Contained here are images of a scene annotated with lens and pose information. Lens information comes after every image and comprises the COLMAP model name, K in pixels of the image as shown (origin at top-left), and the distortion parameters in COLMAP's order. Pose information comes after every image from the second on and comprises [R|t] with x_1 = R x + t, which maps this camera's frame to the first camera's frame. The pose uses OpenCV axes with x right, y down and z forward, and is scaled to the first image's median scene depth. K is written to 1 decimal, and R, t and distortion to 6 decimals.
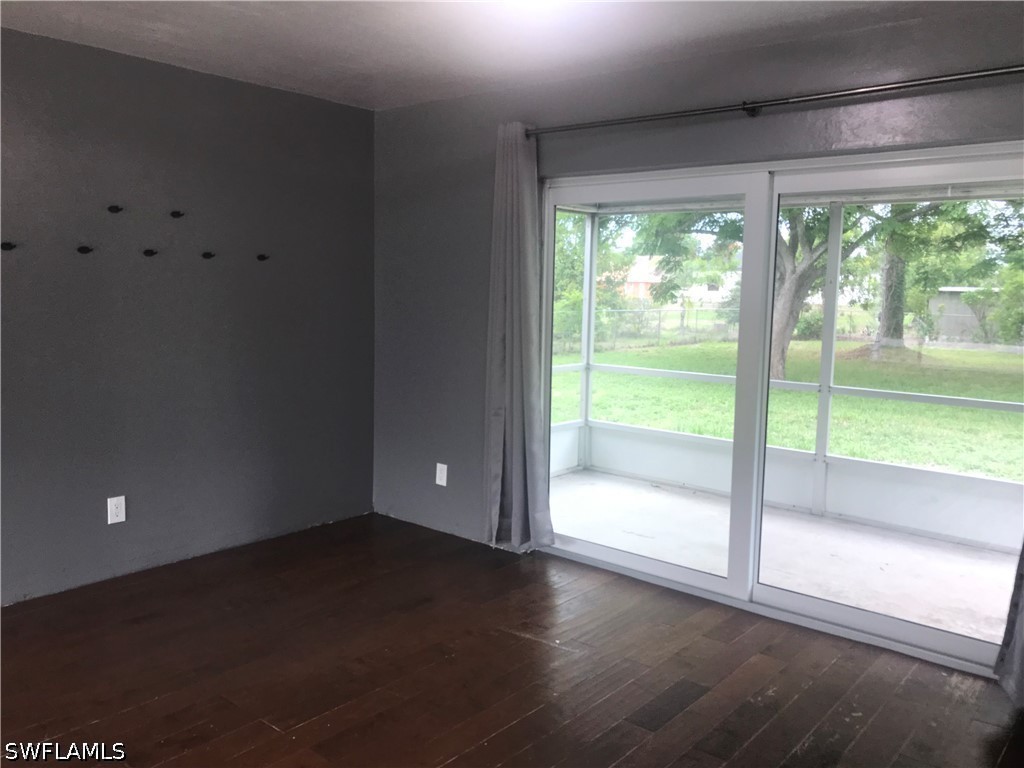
lens RADIAL K [[840.0, 0, 515.3], [0, 840.0, 379.1], [0, 0, 1]] dist [0.016956, -0.002751]
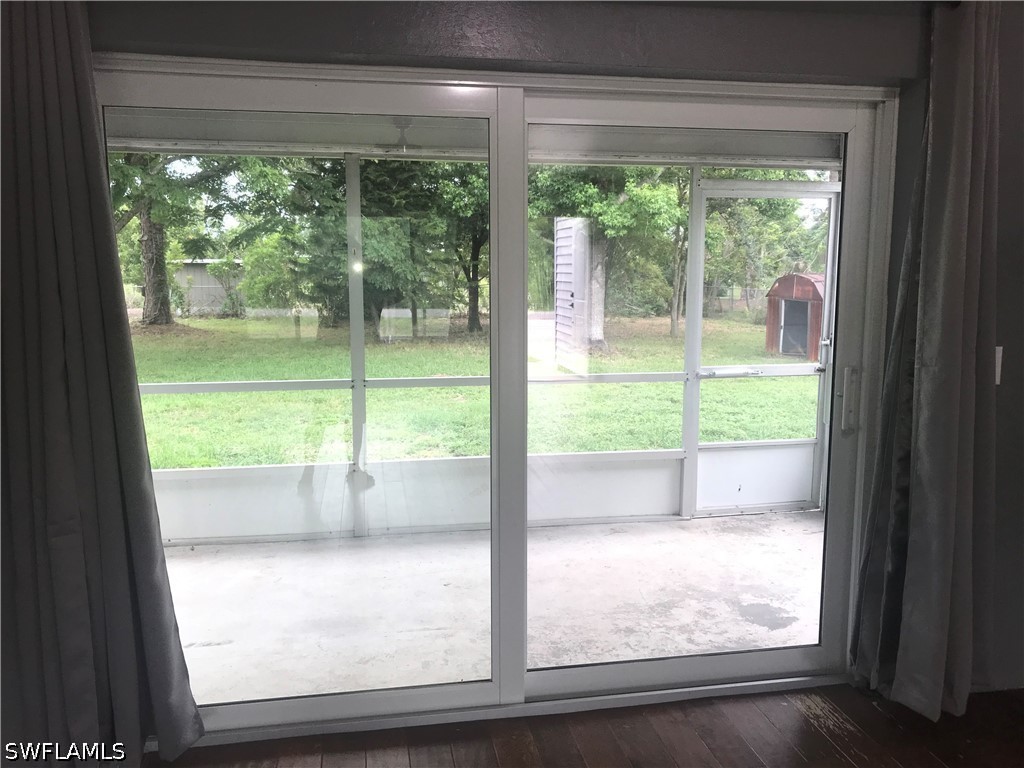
lens RADIAL K [[840.0, 0, 515.3], [0, 840.0, 379.1], [0, 0, 1]] dist [0.016956, -0.002751]
pose [[0.635838, -0.121971, 0.762124, -0.173012], [0.097603, 0.992214, 0.077366, -0.044943], [-0.765626, 0.025193, 0.642792, 0.398501]]
